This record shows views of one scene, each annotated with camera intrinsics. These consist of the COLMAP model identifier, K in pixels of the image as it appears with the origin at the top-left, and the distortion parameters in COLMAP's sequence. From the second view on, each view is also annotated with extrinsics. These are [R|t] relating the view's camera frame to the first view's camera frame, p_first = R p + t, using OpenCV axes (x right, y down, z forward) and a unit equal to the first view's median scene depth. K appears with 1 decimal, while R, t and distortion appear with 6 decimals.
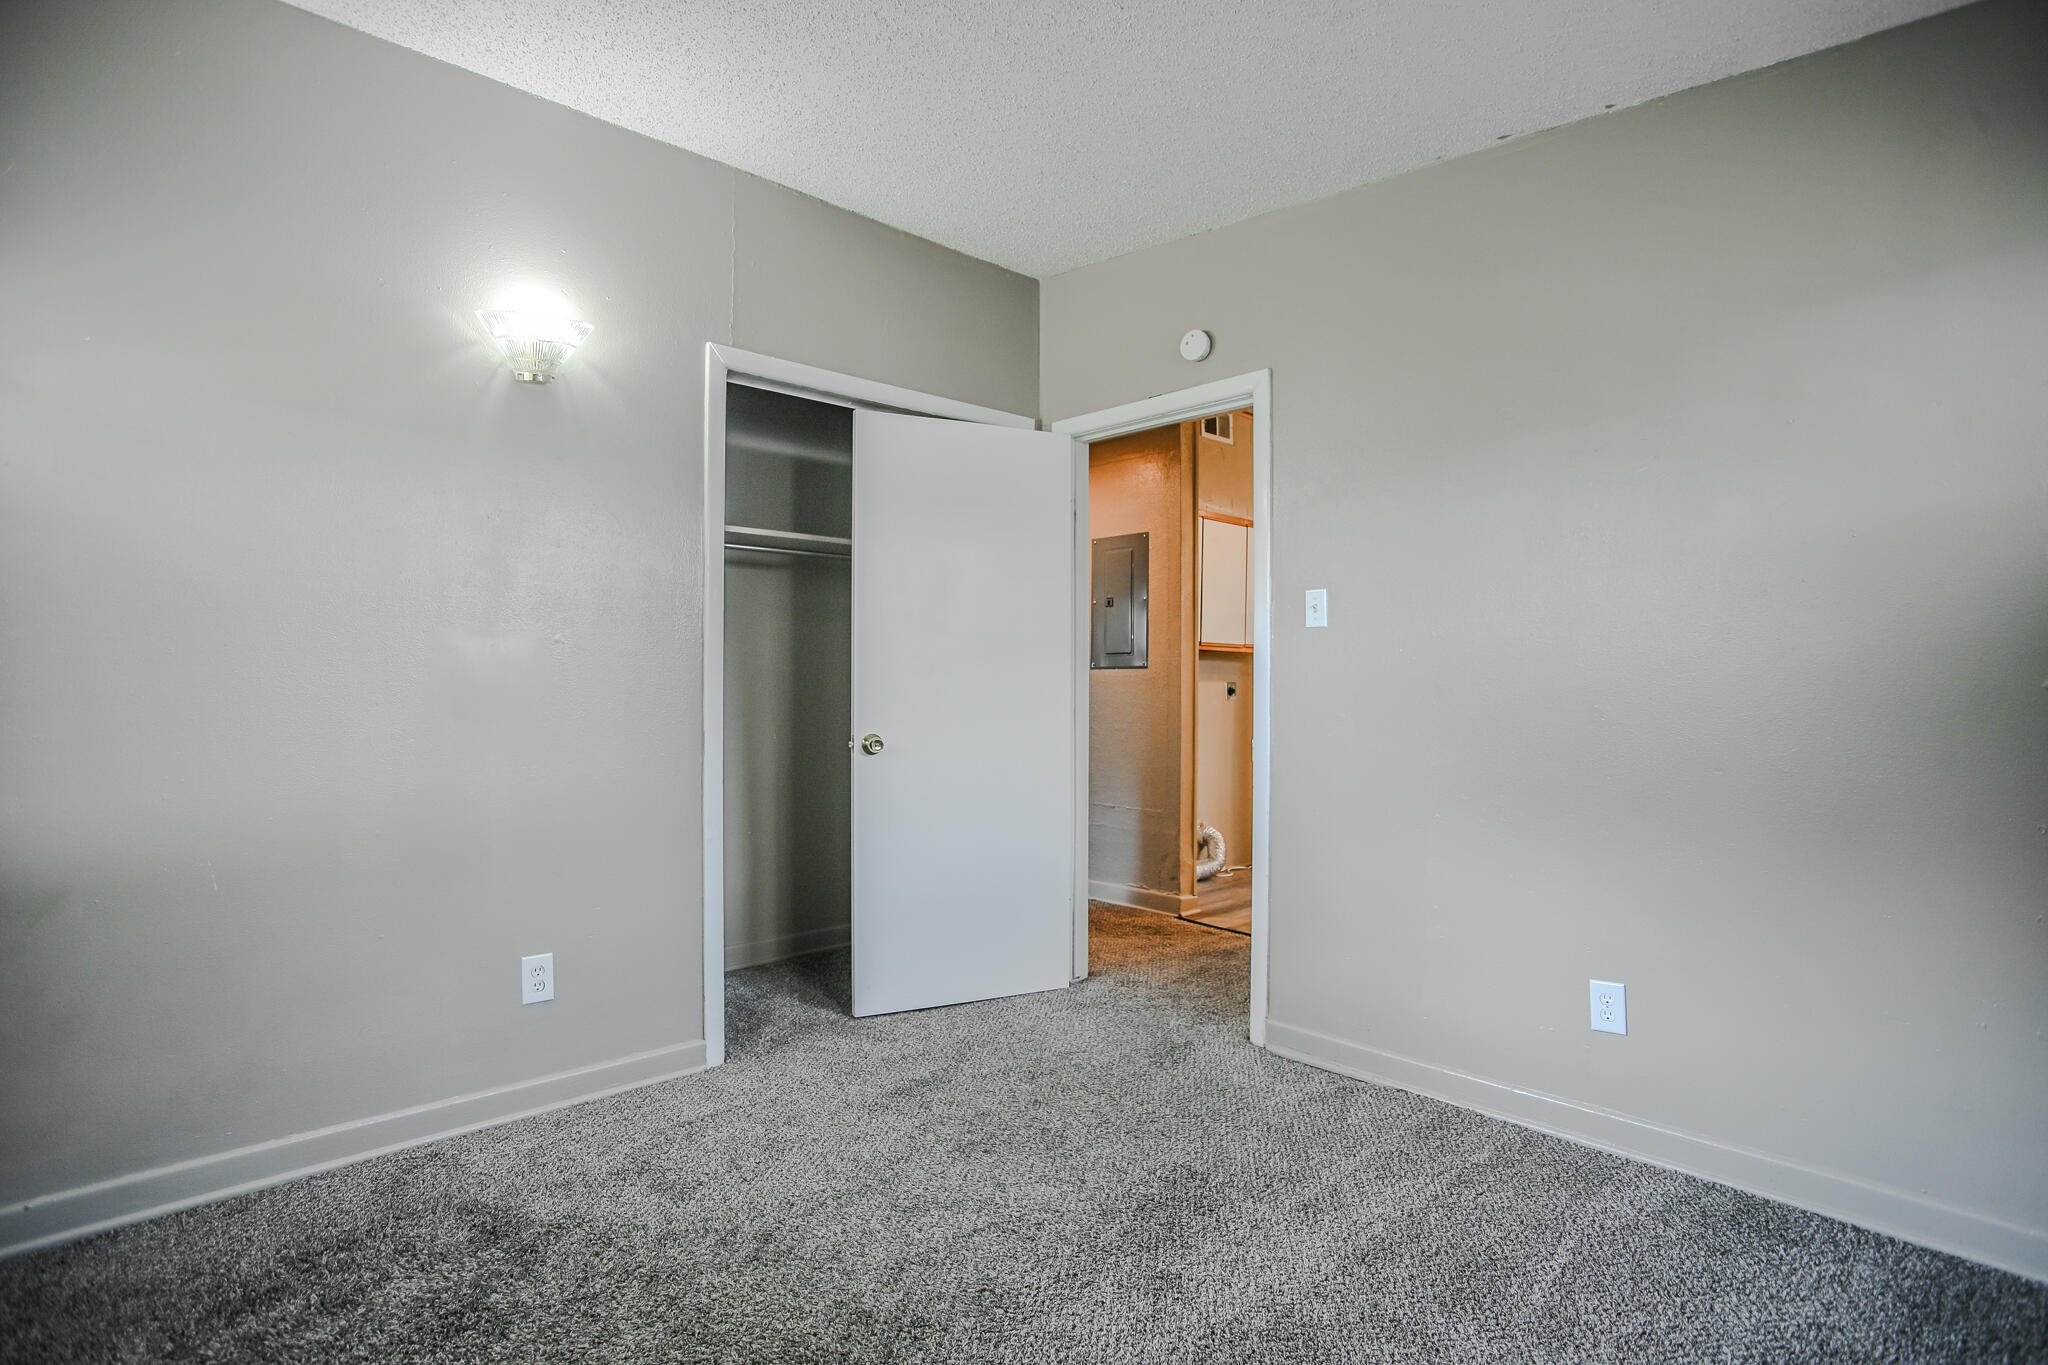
lens RADIAL K [[1014.8, 0, 1013.7], [0, 1014.8, 683.9], [0, 0, 1]] dist [-0.073116, 0.028199]
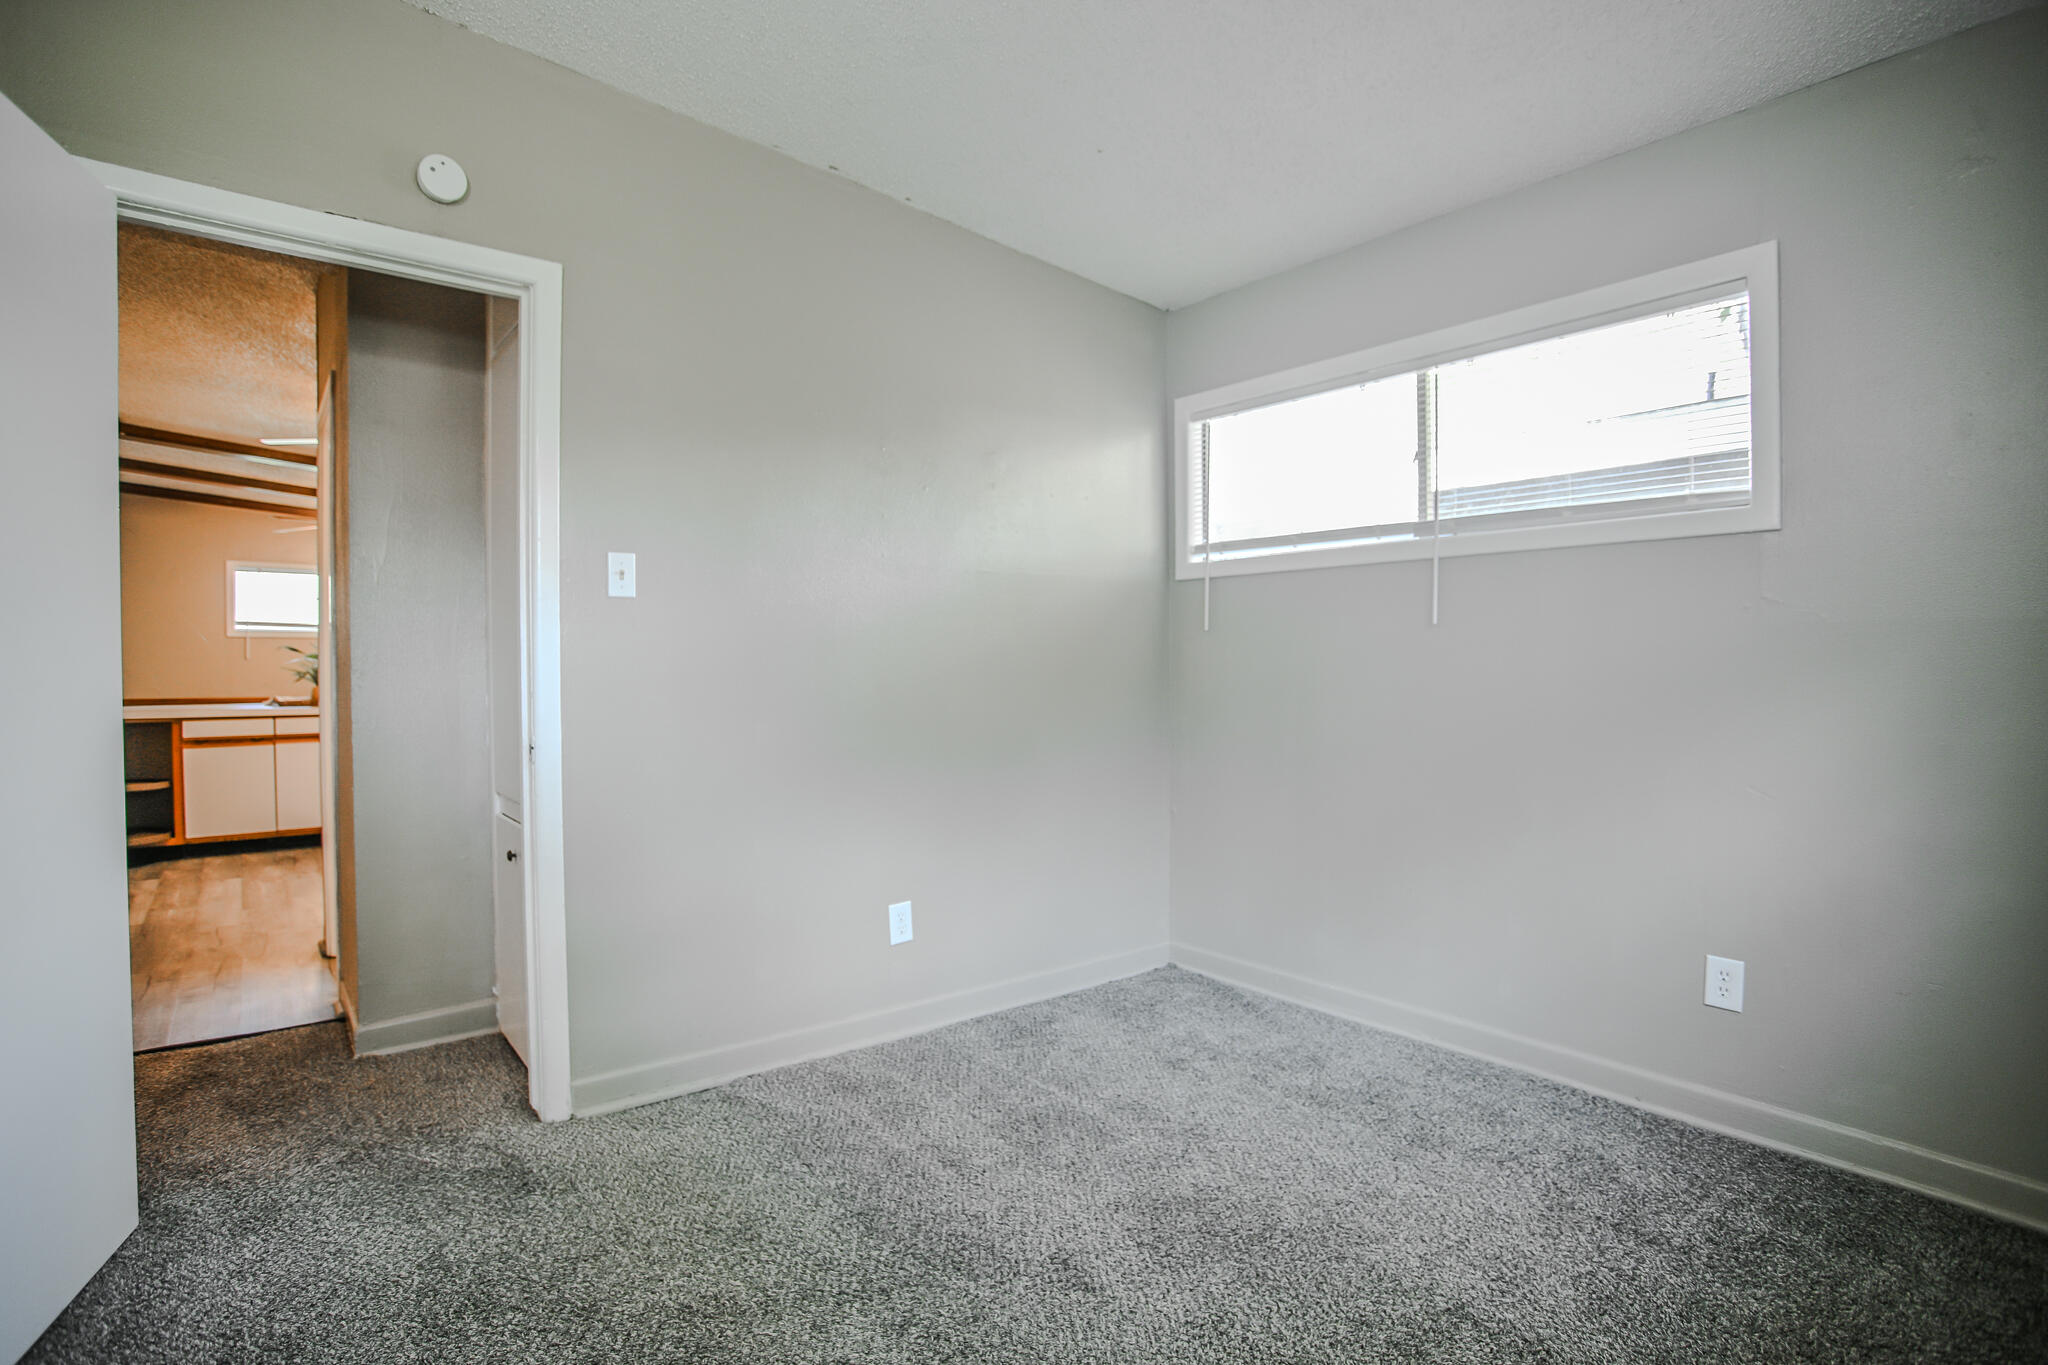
lens RADIAL K [[1014.8, 0, 1013.7], [0, 1014.8, 683.9], [0, 0, 1]] dist [-0.073116, 0.028199]
pose [[0.075034, -0.021387, 0.996952, -0.498321], [-0.001842, 0.999765, 0.021586, -0.002108], [-0.997179, -0.003456, 0.074977, 0.581084]]
